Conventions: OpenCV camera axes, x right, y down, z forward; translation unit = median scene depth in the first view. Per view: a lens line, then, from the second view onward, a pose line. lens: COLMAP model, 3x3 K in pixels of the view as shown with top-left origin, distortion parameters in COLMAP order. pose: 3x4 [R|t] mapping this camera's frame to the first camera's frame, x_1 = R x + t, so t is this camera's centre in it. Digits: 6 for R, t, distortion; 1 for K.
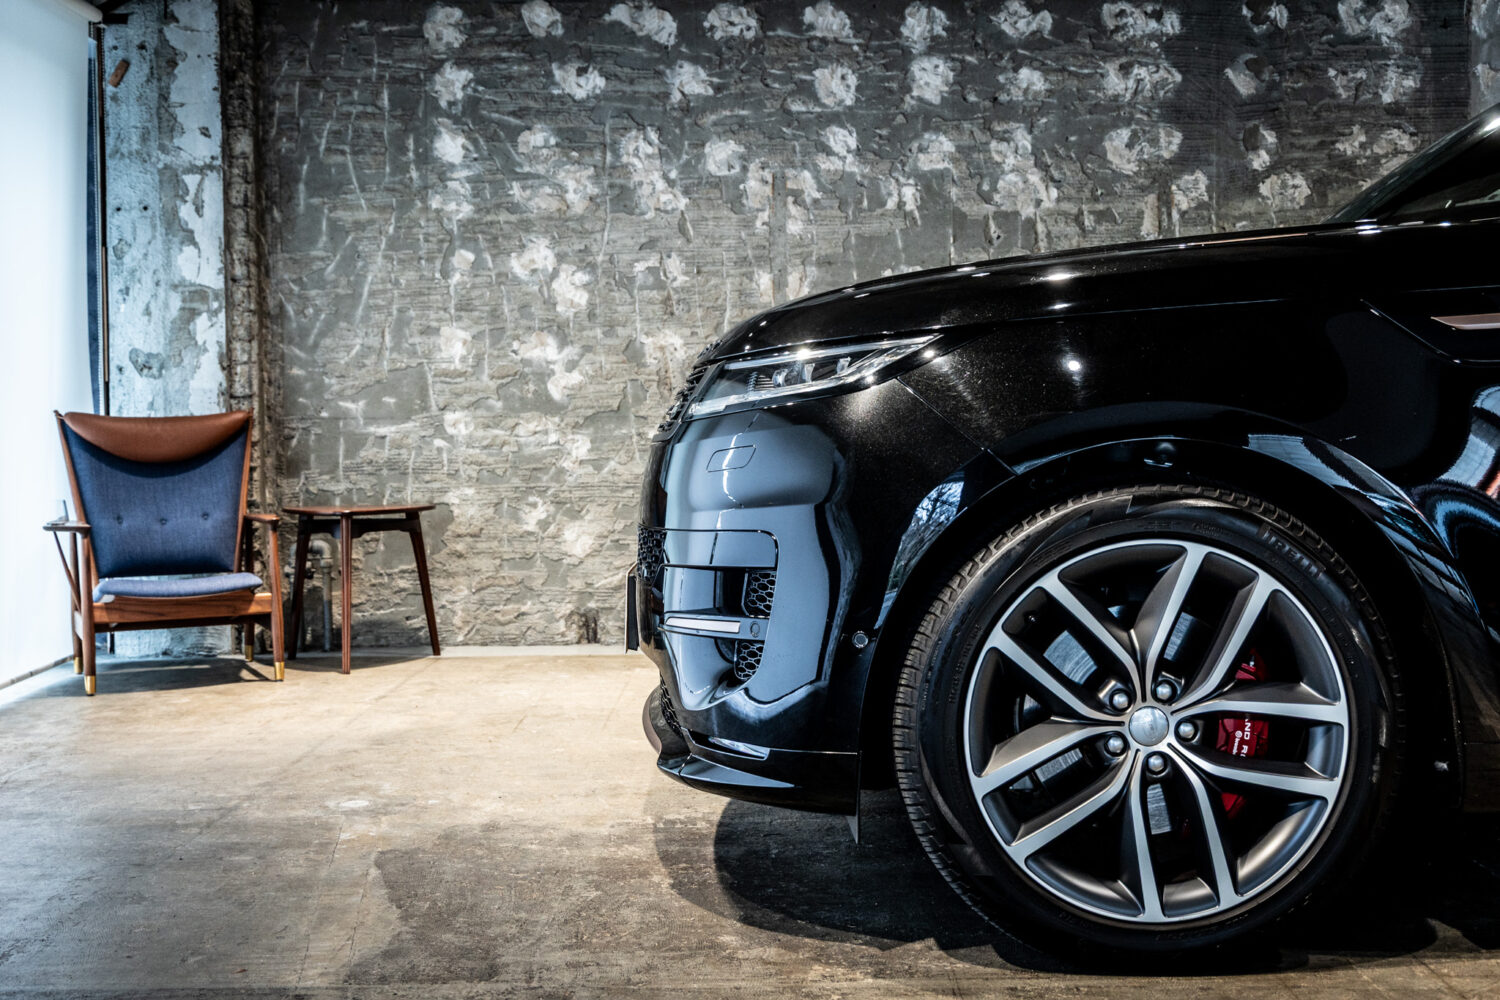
lens RADIAL K [[1762.6, 0, 750.0], [0, 1762.6, 500.0], [0, 0, 1]] dist [0.011058, 0.018595]
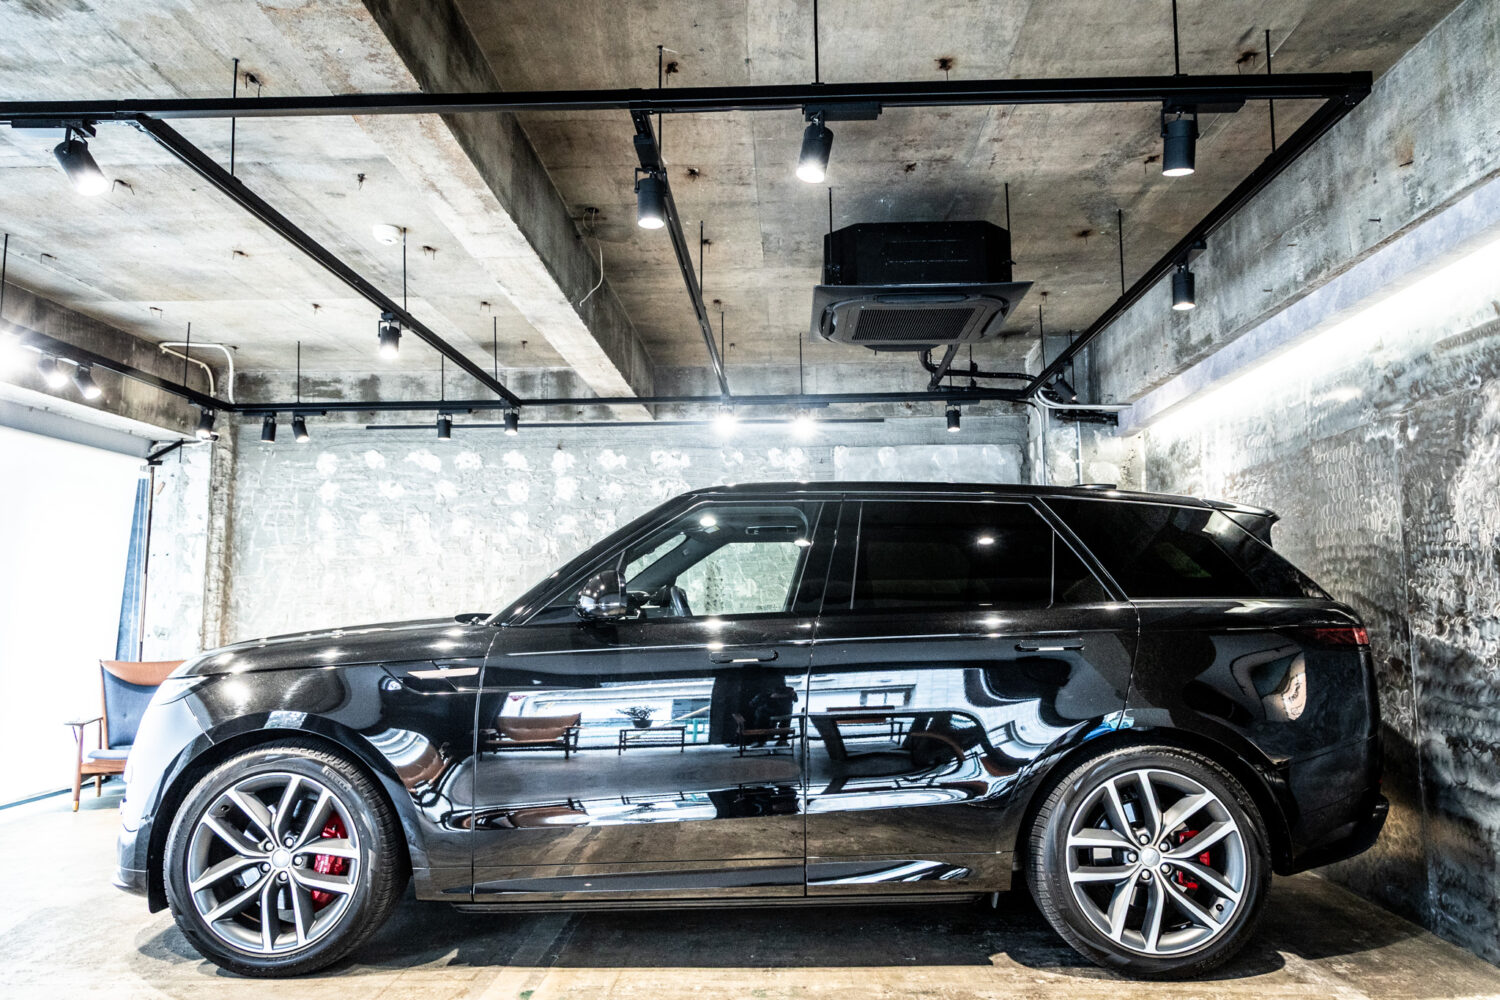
lens RADIAL K [[1018.8, 0, 750.0], [0, 1018.8, 500.0], [0, 0, 1]] dist [0.028042, -0.002837]
pose [[0.999001, -0.002131, -0.044631, 0.362063], [-0.004702, 0.988301, -0.152444, -0.050878], [0.044434, 0.152502, 0.987304, -0.127323]]
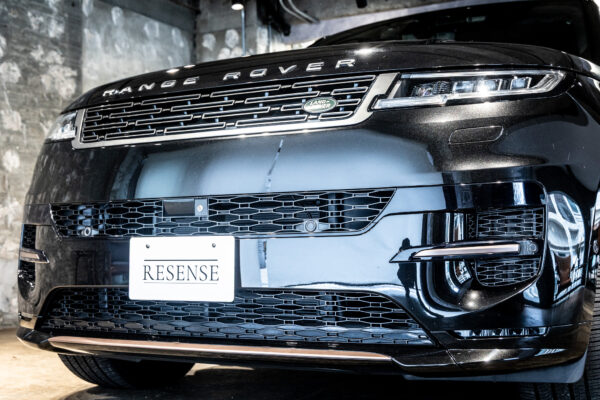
lens RADIAL K [[818.1, 0, 311.3], [0, 818.1, 198.5], [0, 0, 1]] dist [0.055480, -0.161174]
pose [[0.453185, 0.050113, 0.890007, -0.291326], [0.053398, 0.995100, -0.083220, 0.036854], [-0.889816, 0.085238, 0.448288, 0.369499]]
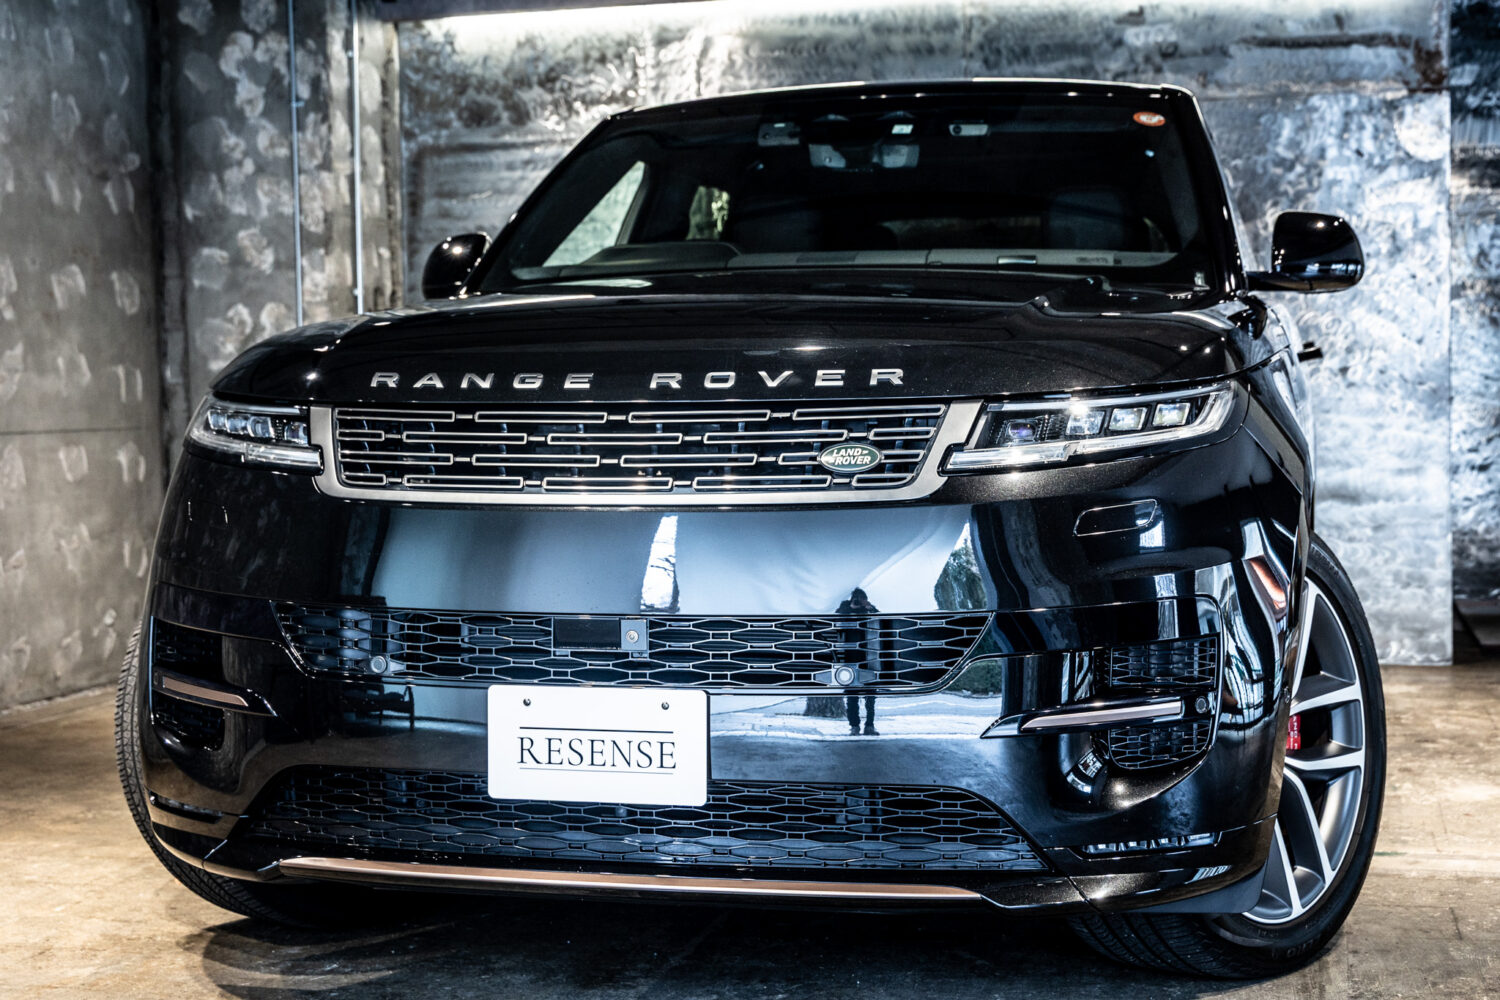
lens RADIAL K [[2250.7, 0, 729.6], [0, 2250.7, 534.5], [0, 0, 1]] dist [0.037889, -0.031268]
pose [[0.240394, -0.055850, 0.969067, -0.496328], [0.054451, 0.997547, 0.043984, -0.031698], [-0.969147, 0.042193, 0.242845, 0.411914]]
